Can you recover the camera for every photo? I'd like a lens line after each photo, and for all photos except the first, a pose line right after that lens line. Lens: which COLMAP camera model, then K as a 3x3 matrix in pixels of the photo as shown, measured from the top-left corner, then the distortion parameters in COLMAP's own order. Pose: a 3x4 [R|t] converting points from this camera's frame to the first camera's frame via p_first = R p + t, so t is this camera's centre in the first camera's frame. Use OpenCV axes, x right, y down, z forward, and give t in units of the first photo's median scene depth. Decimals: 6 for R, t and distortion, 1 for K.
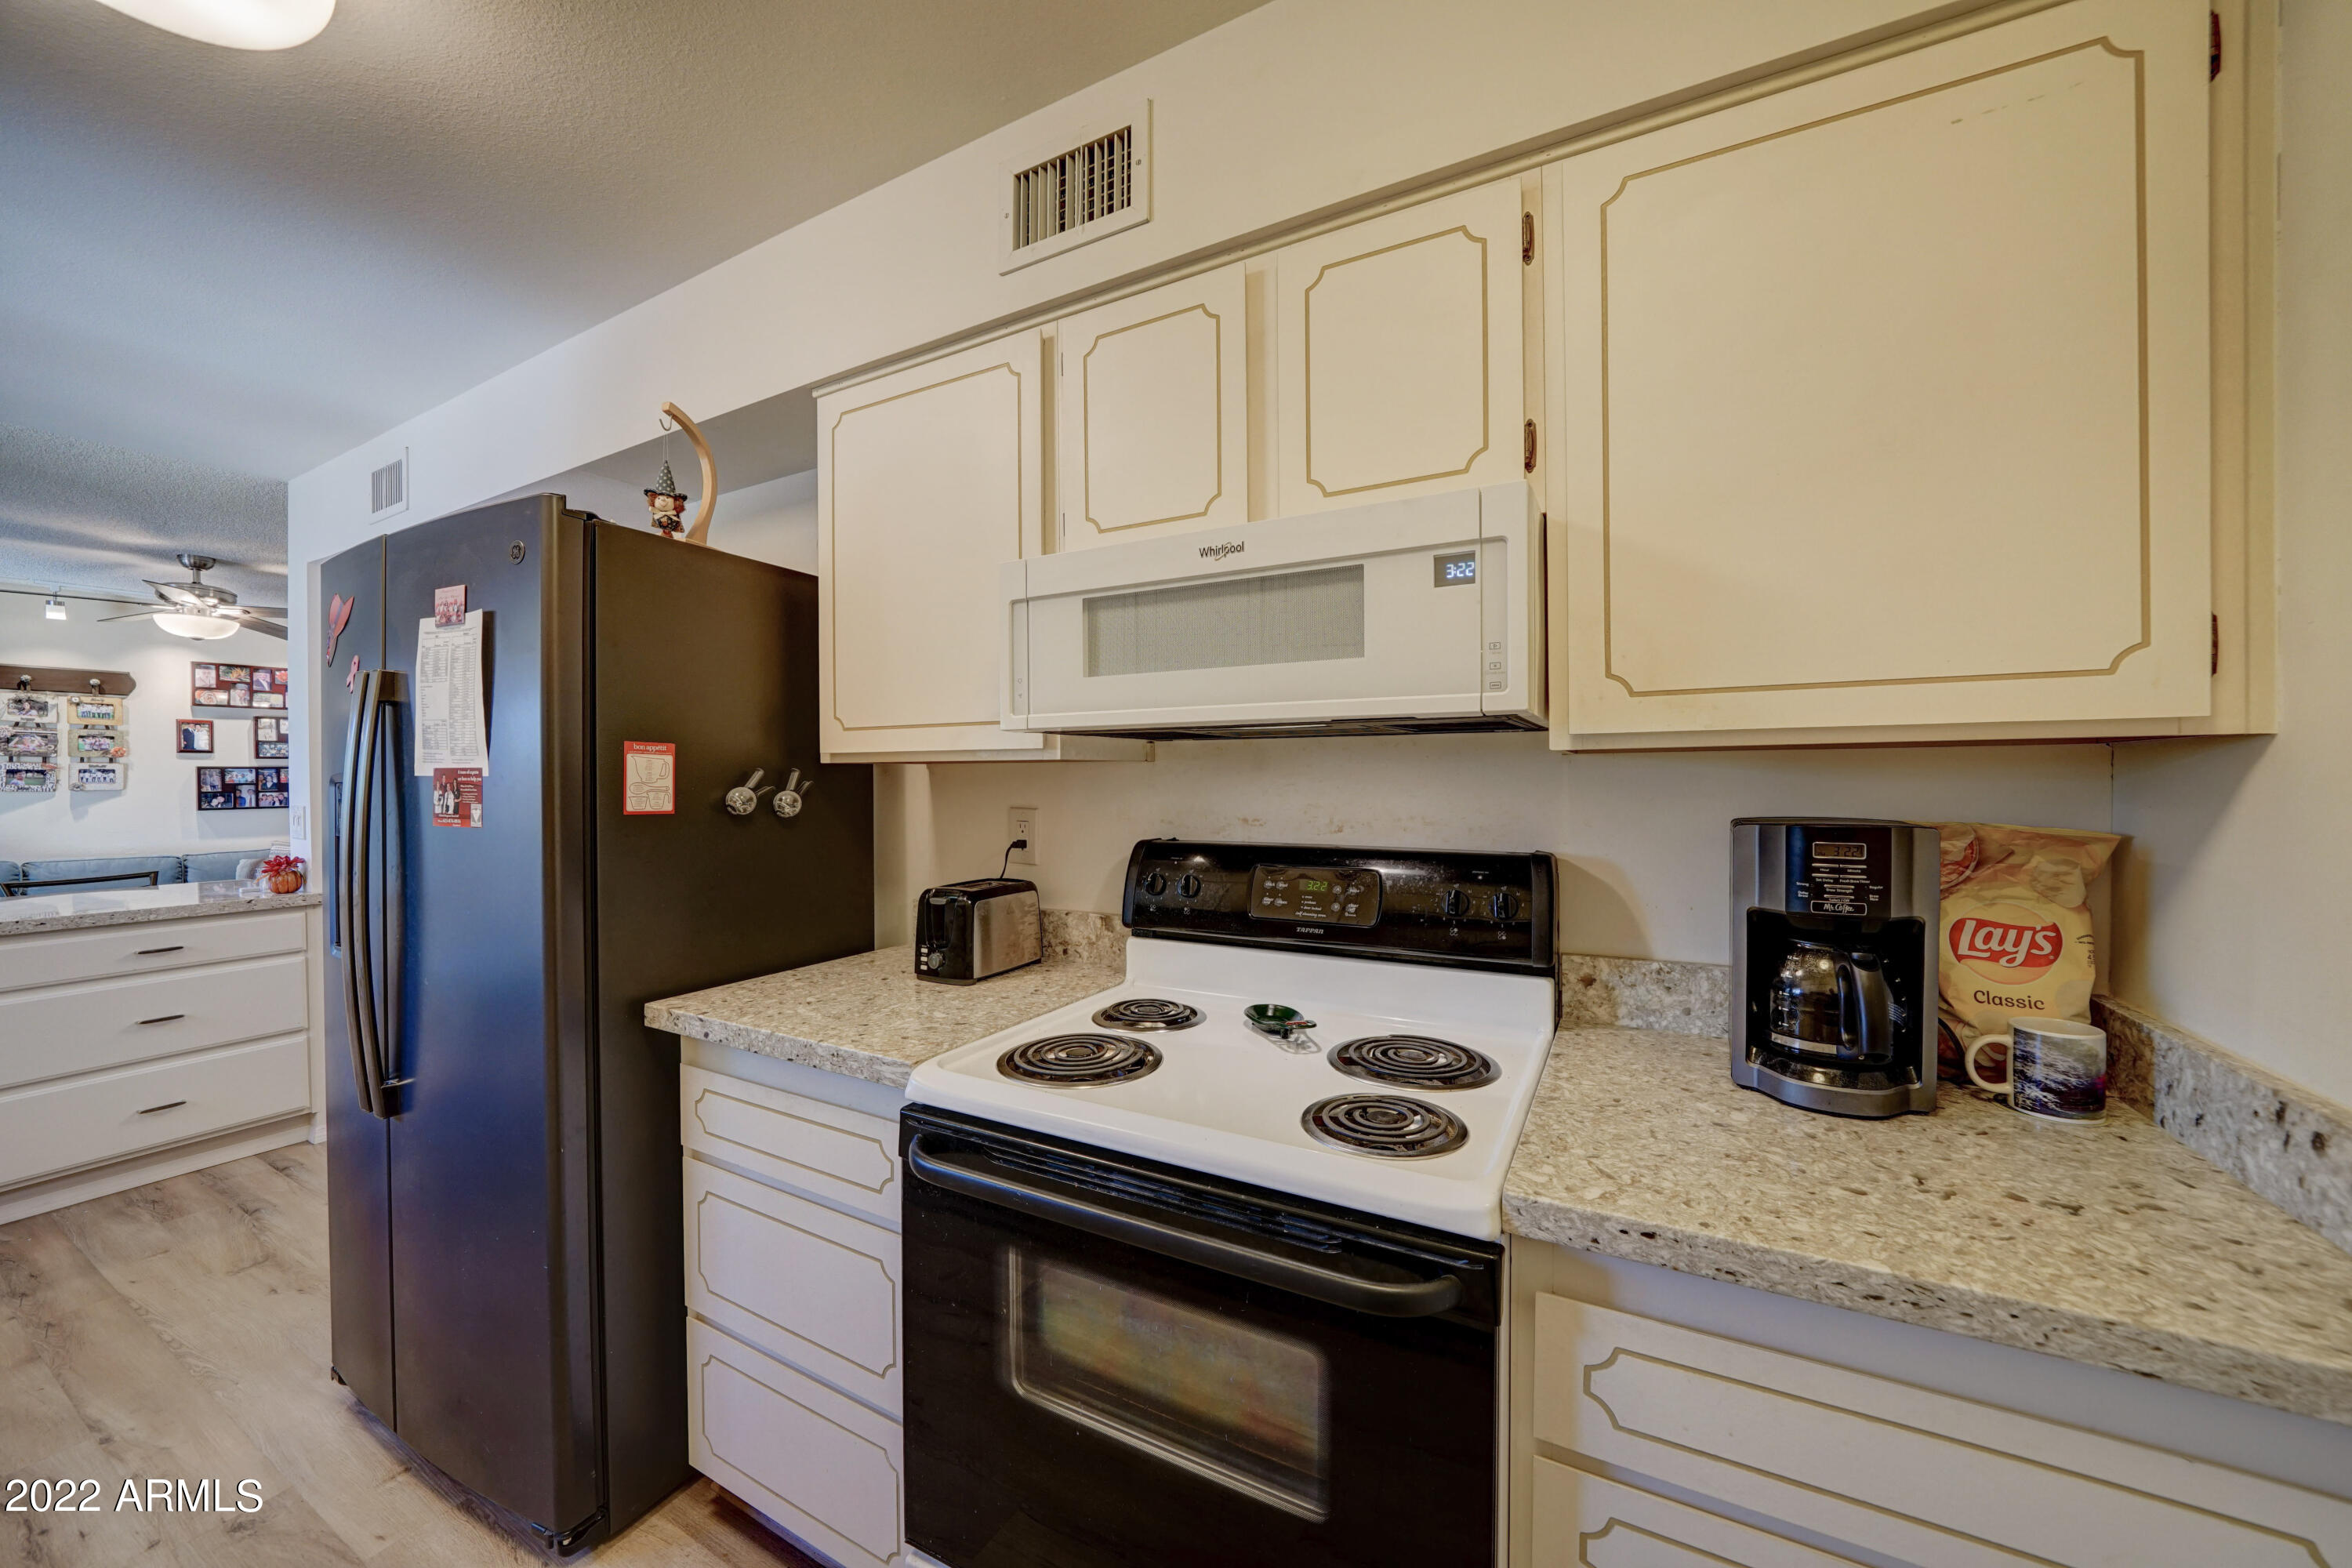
lens RADIAL K [[860.6, 0, 1185.2], [0, 860.6, 783.7], [0, 0, 1]] dist [-0.008110, -0.000041]
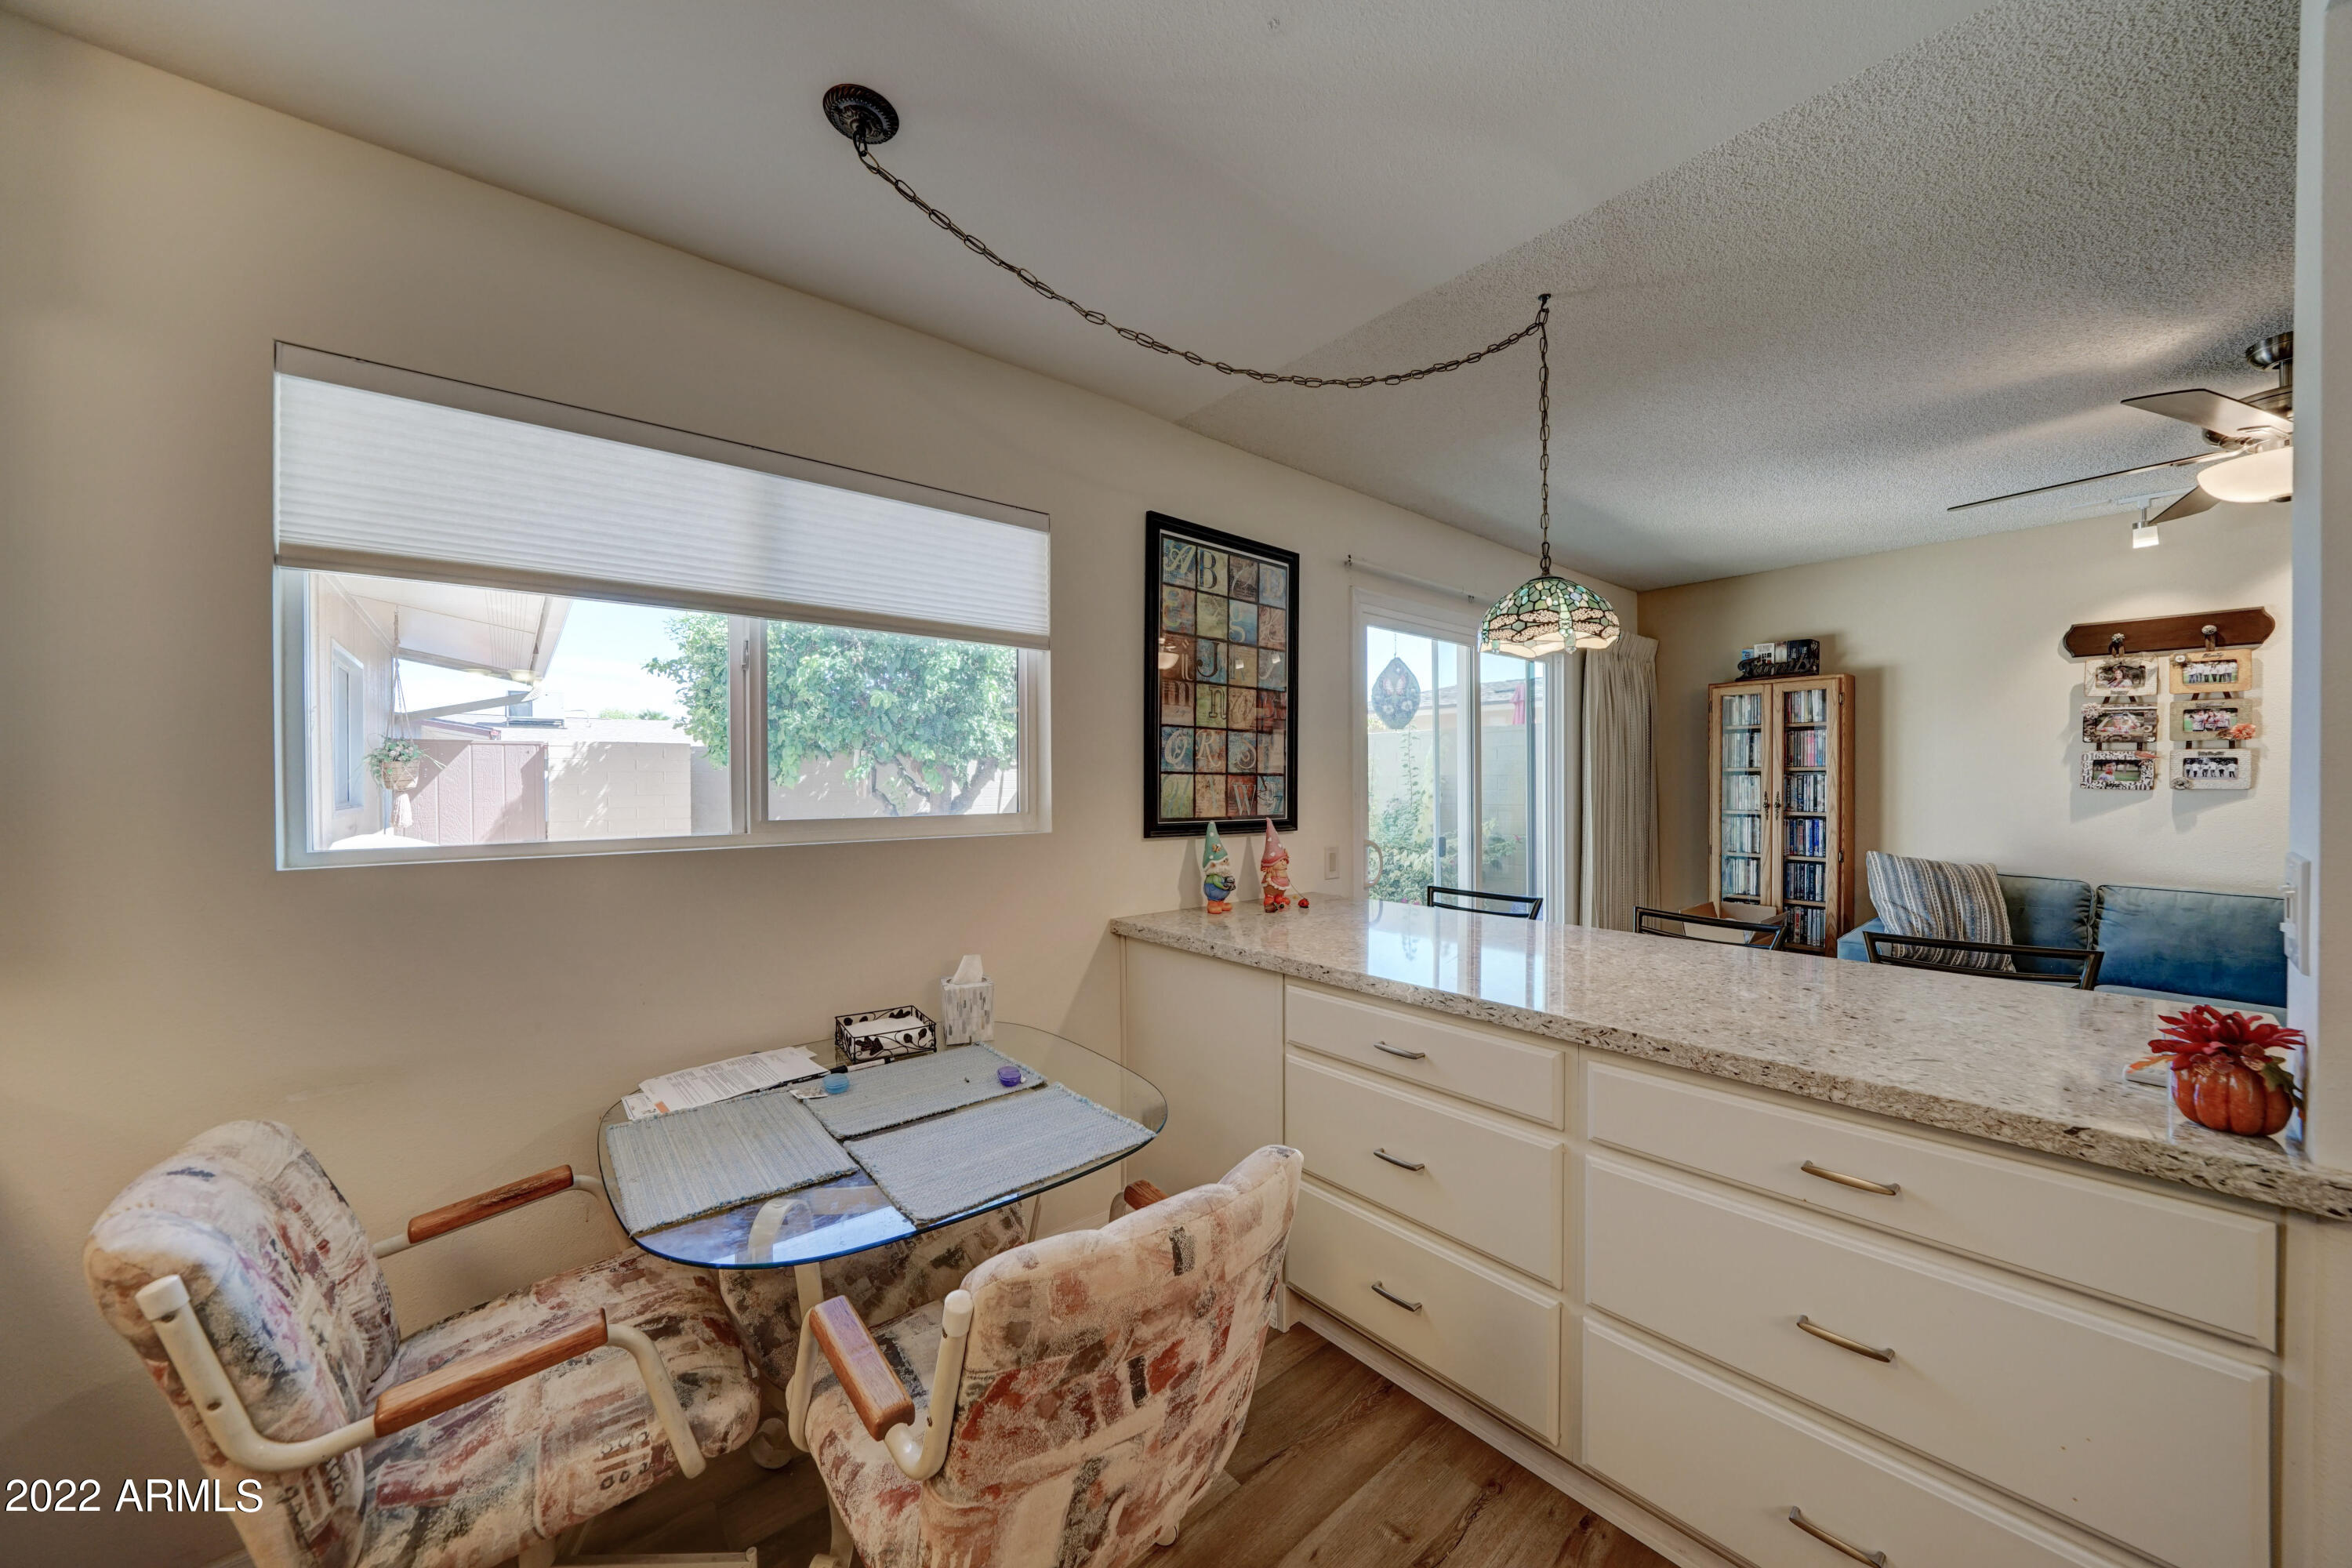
lens RADIAL K [[806.0, 0, 1191.5], [0, 806.0, 787.0], [0, 0, 1]] dist [-0.017887, 0.000999]
pose [[-0.357913, 0.016706, -0.933605, -0.410608], [-0.004155, 0.999802, 0.019483, -0.002586], [0.933746, 0.010852, -0.357773, 0.471244]]
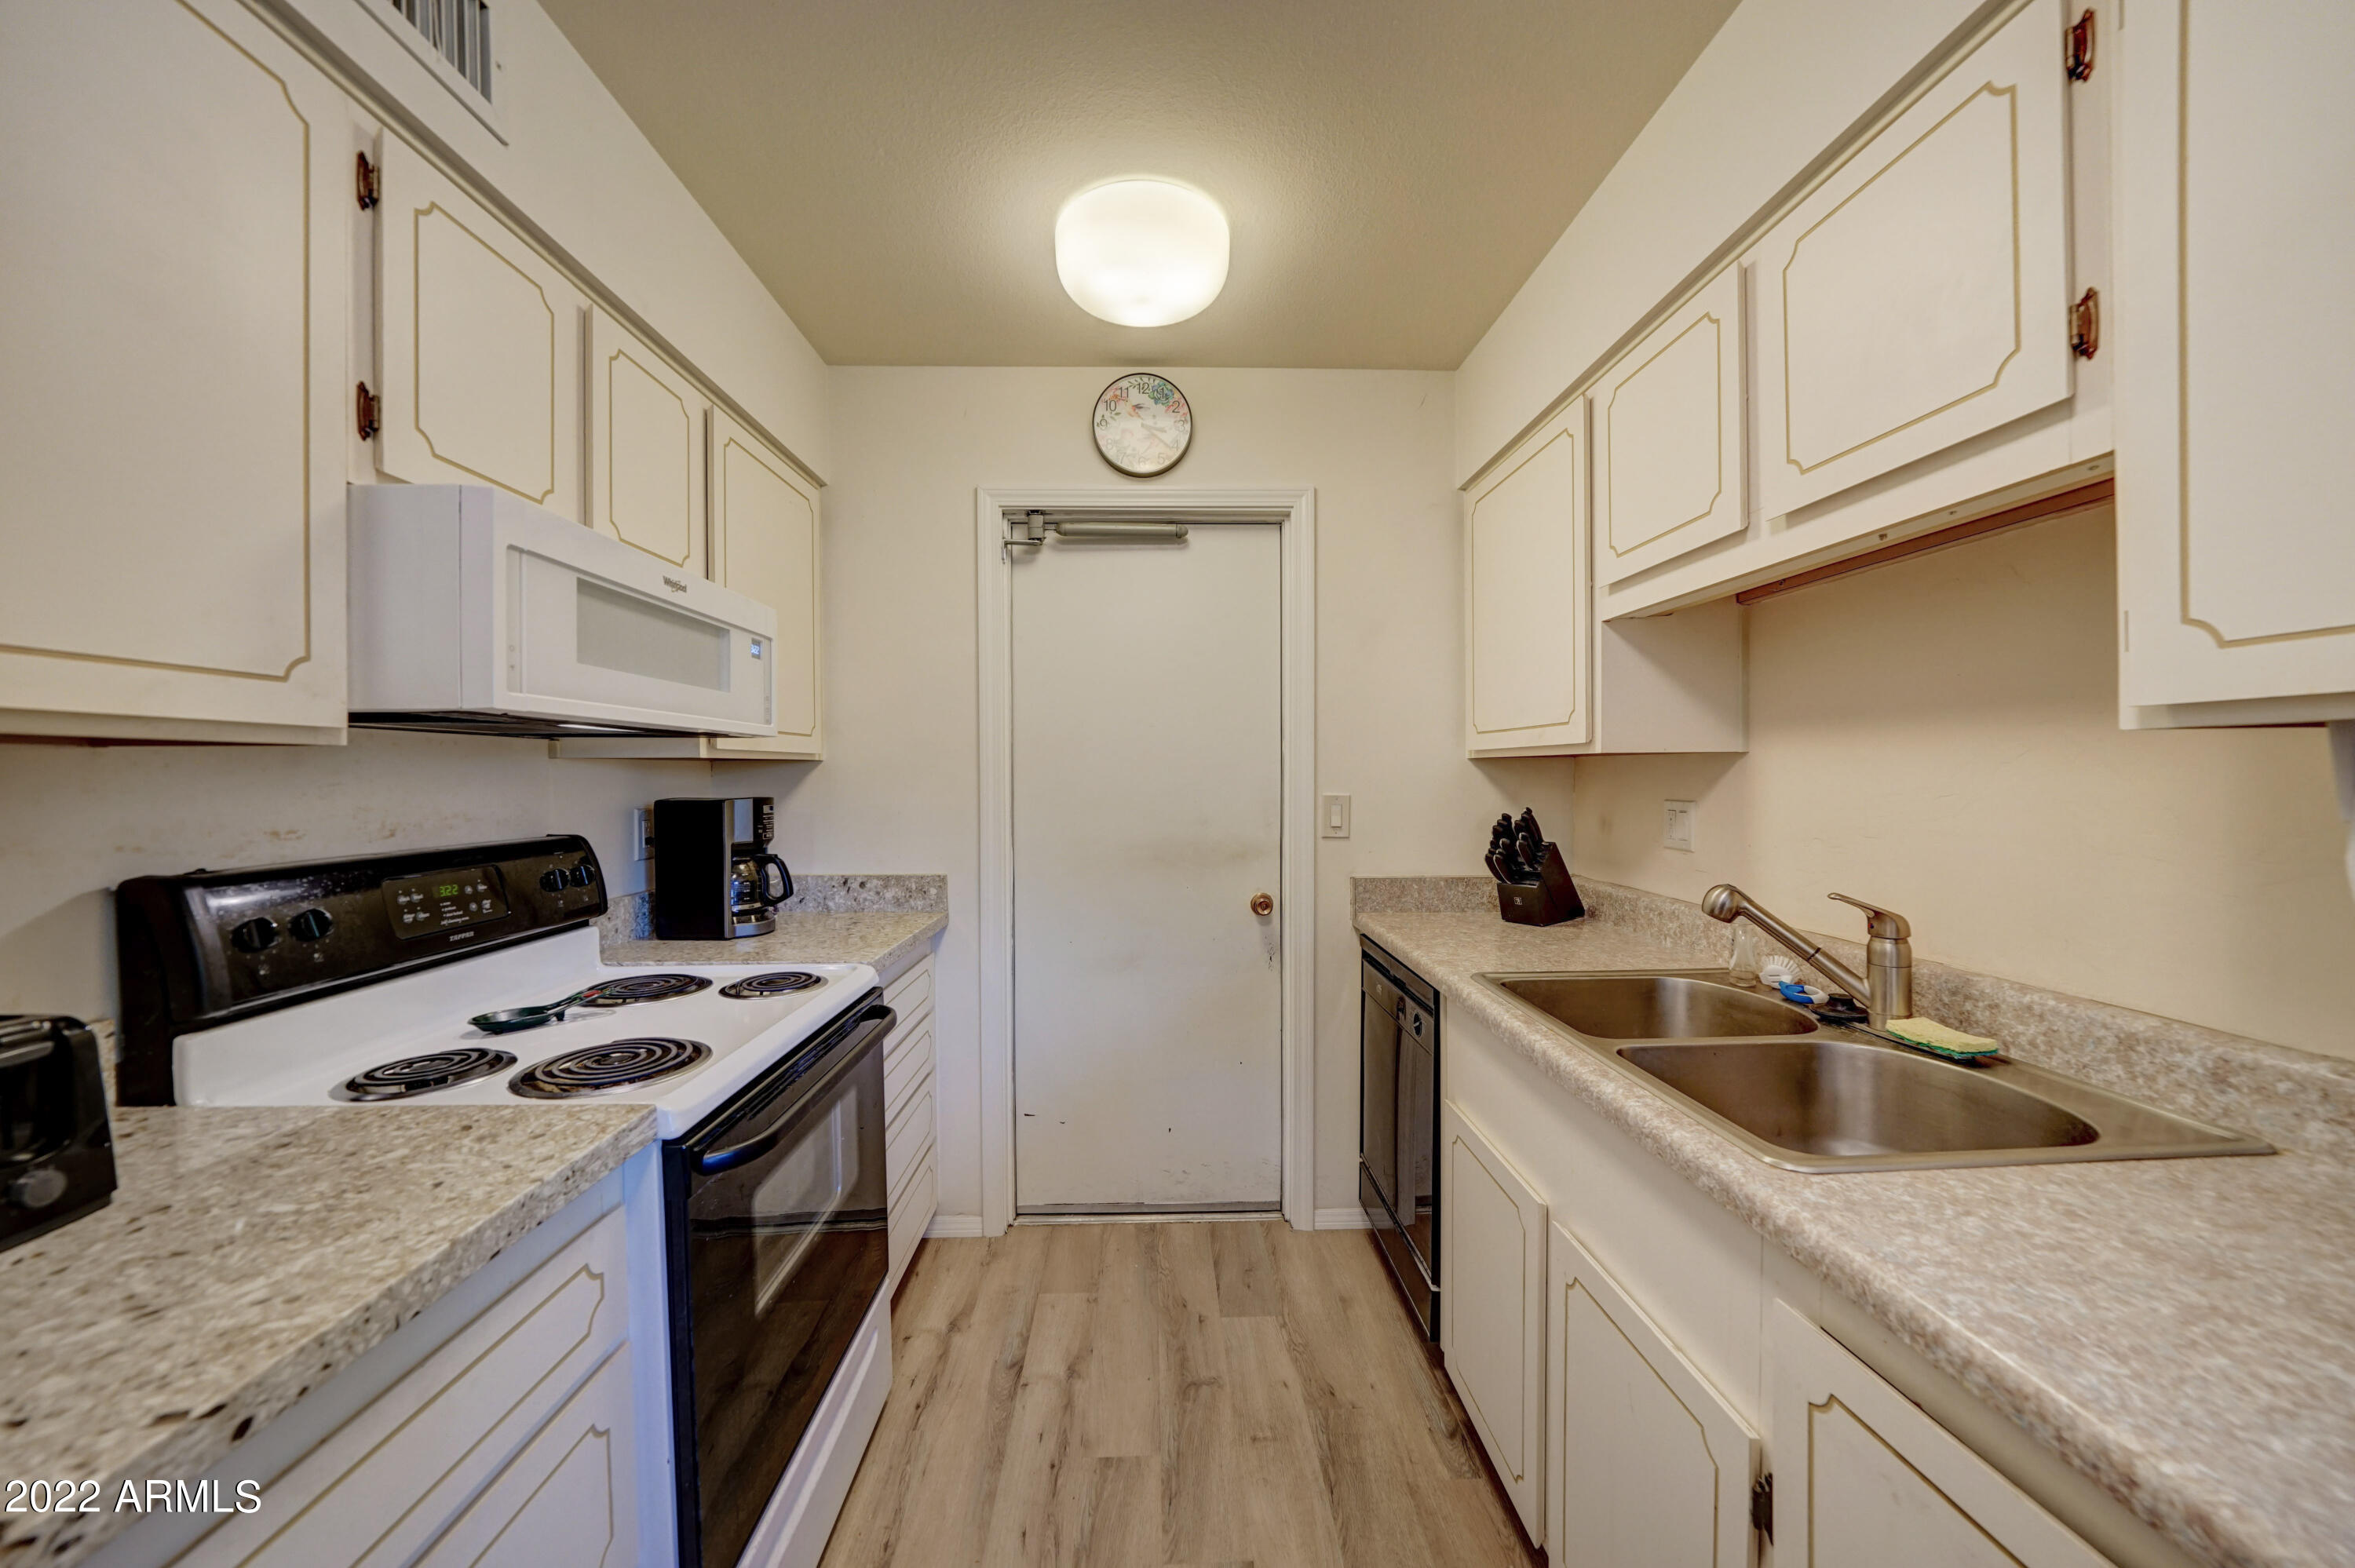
lens RADIAL K [[861.6, 0, 1167.3], [0, 861.6, 788.1], [0, 0, 1]] dist [-0.008110, -0.000041]
pose [[-0.506768, -0.003336, 0.862076, -0.323935], [0.013871, 0.999832, 0.012023, 0.002073], [-0.861971, 0.018051, -0.506637, 0.245175]]
